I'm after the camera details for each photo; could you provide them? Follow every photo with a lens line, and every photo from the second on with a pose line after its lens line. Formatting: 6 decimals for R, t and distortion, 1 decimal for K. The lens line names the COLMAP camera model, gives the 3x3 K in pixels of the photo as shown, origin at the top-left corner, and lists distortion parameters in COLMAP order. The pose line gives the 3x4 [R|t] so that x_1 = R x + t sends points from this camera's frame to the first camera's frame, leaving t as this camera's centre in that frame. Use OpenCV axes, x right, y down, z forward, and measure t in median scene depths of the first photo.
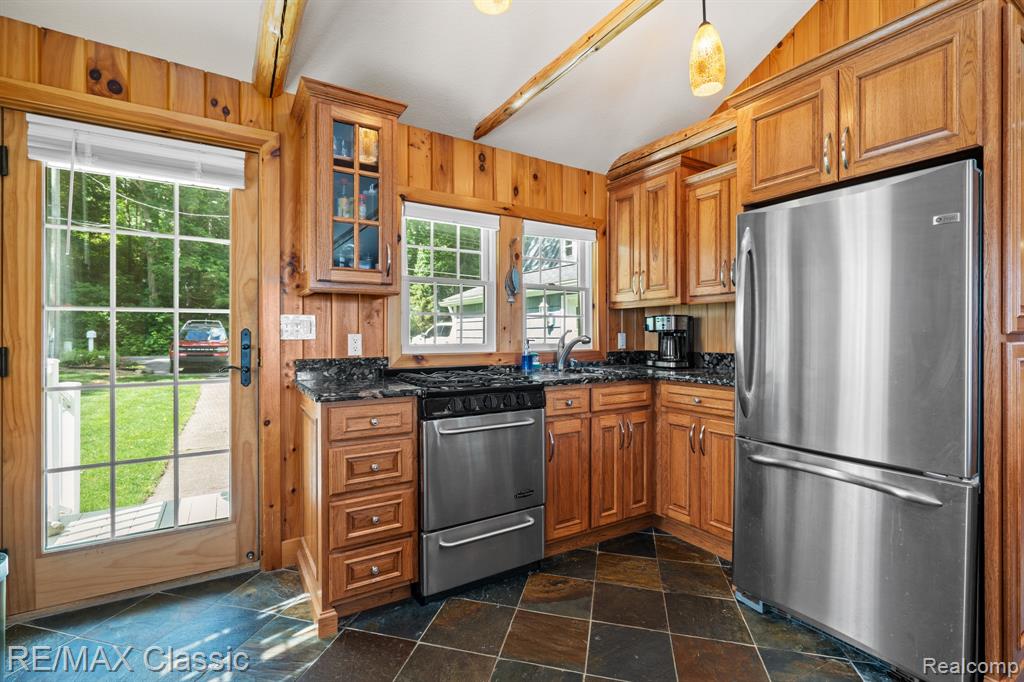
lens RADIAL K [[465.8, 0, 509.5], [0, 465.8, 336.5], [0, 0, 1]] dist [-0.001636, -0.000299]
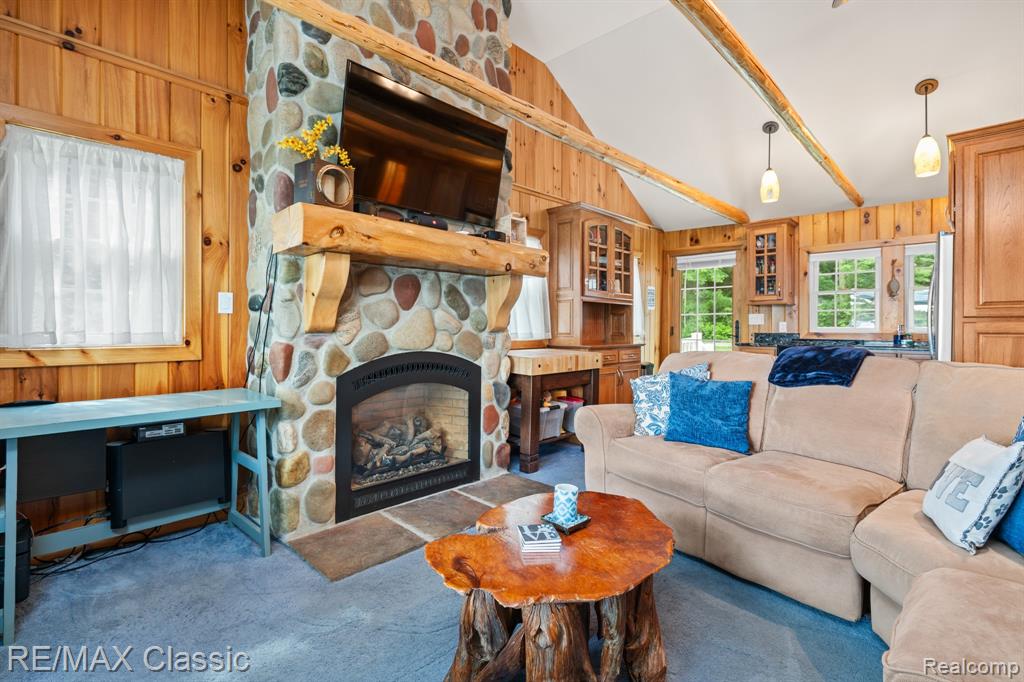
lens RADIAL K [[472.8, 0, 512.6], [0, 472.8, 325.8], [0, 0, 1]] dist [0.001007, 0.000020]
pose [[0.255032, 0.000969, -0.966932, 1.592809], [-0.003991, 0.999992, -0.000050, 0.018793], [0.966924, 0.003871, 0.255034, -0.825701]]
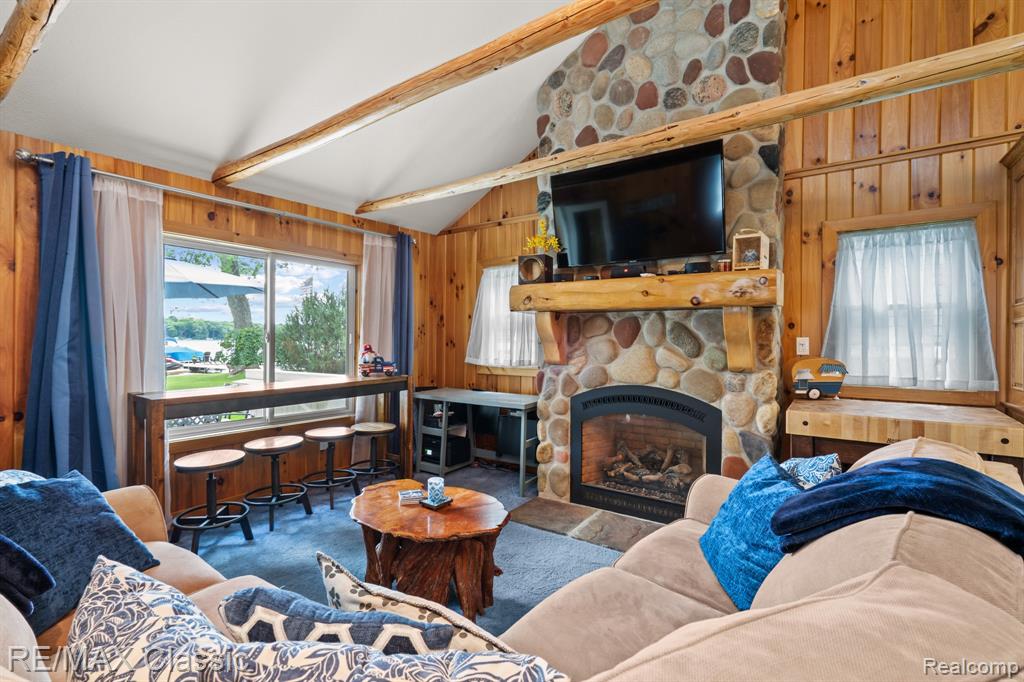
lens RADIAL K [[476.0, 0, 512.0], [0, 476.0, 341.0], [0, 0, 1]] dist [0.000894, 0.000103]
pose [[-0.915477, -0.001220, -0.402369, 1.210226], [-0.002500, 0.999993, 0.002655, -0.047883], [0.402363, 0.003437, -0.915474, 0.425114]]
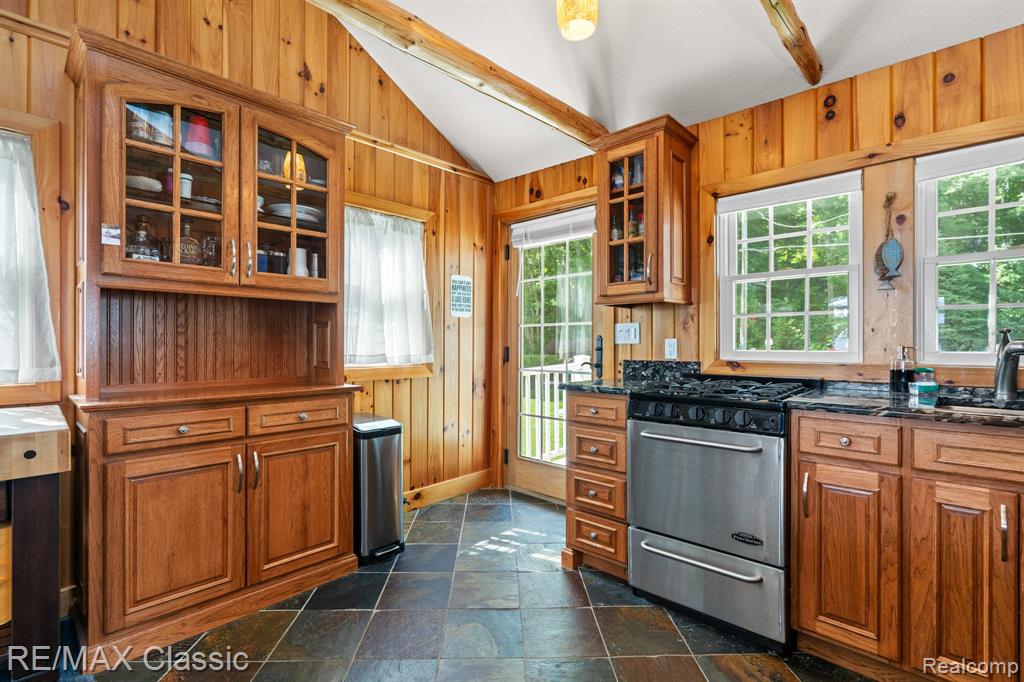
lens RADIAL K [[476.0, 0, 512.0], [0, 476.0, 341.0], [0, 0, 1]] dist [0.000894, 0.000103]
pose [[0.262278, -0.001991, -0.964990, 0.693760], [-0.002292, 0.999994, -0.002686, 0.003855], [0.964990, 0.002916, 0.262272, 0.393105]]
